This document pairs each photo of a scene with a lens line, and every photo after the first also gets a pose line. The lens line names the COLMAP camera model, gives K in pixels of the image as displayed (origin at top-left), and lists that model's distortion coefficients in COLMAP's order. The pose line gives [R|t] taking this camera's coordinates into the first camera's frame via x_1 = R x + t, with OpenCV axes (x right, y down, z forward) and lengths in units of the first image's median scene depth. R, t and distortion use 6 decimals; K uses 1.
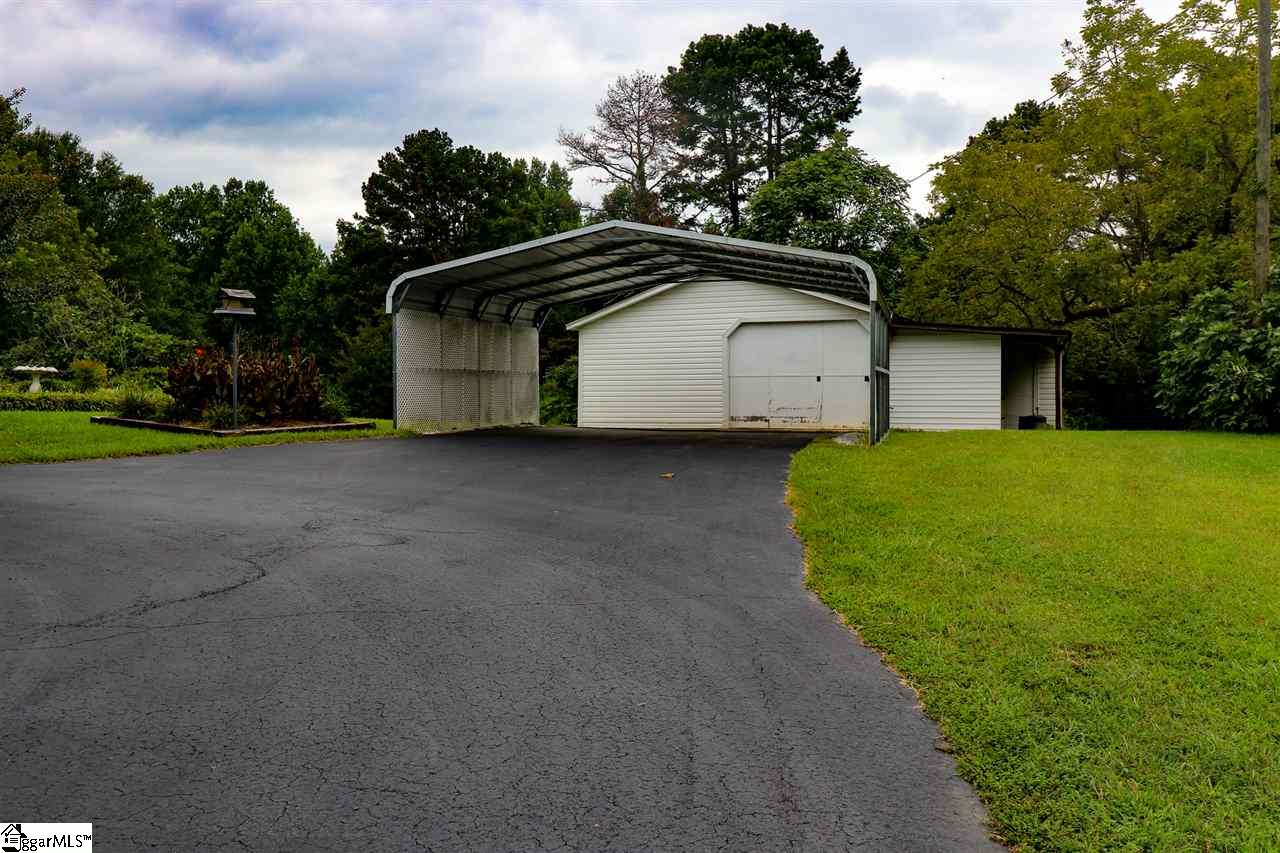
lens RADIAL K [[1070.5, 0, 644.2], [0, 1070.5, 417.7], [0, 0, 1]] dist [0.003255, -0.003990]
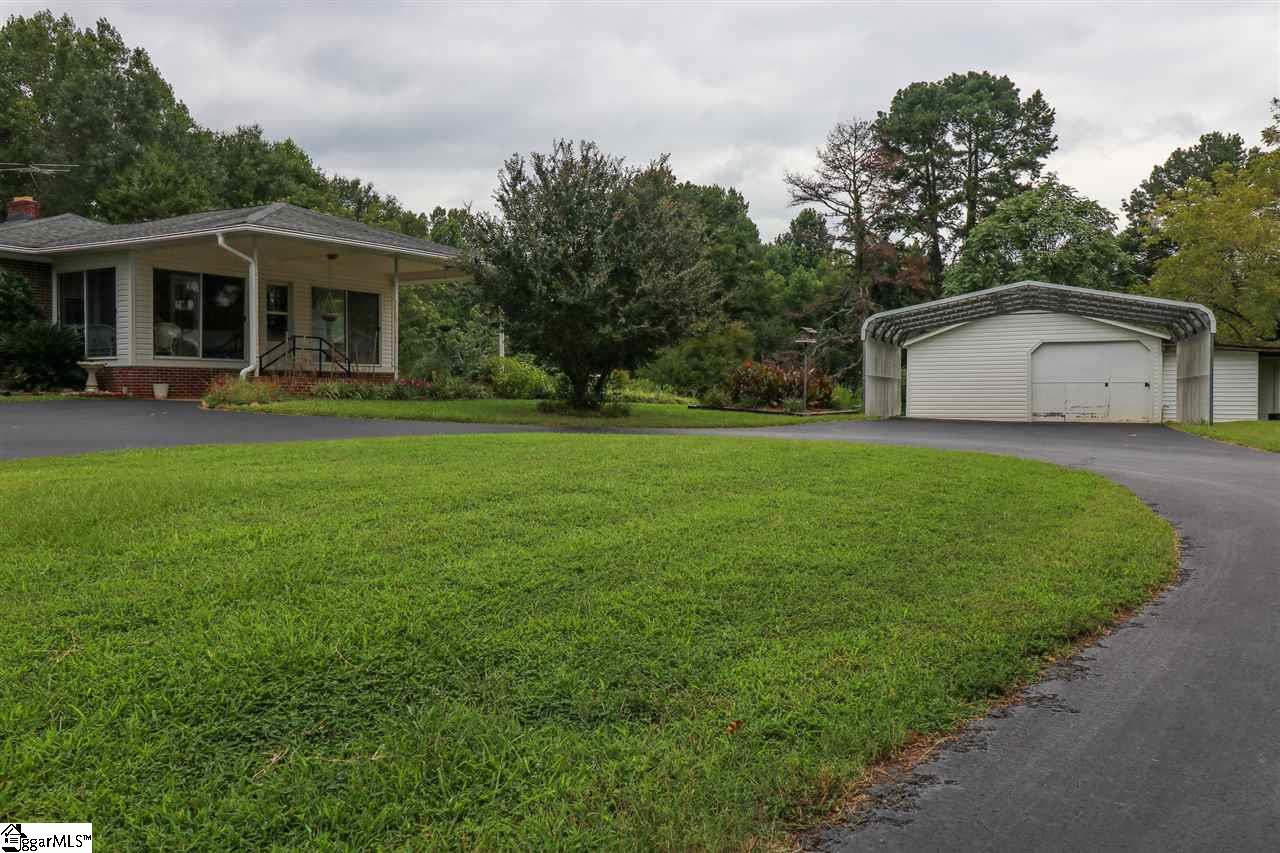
lens RADIAL K [[1026.7, 0, 643.8], [0, 1026.7, 413.9], [0, 0, 1]] dist [-0.002556, -0.007603]
pose [[0.991046, 0.008003, -0.133284, -0.079929], [-0.009322, 0.999914, -0.009278, 0.005802], [0.133199, 0.010438, 0.991034, -0.115280]]
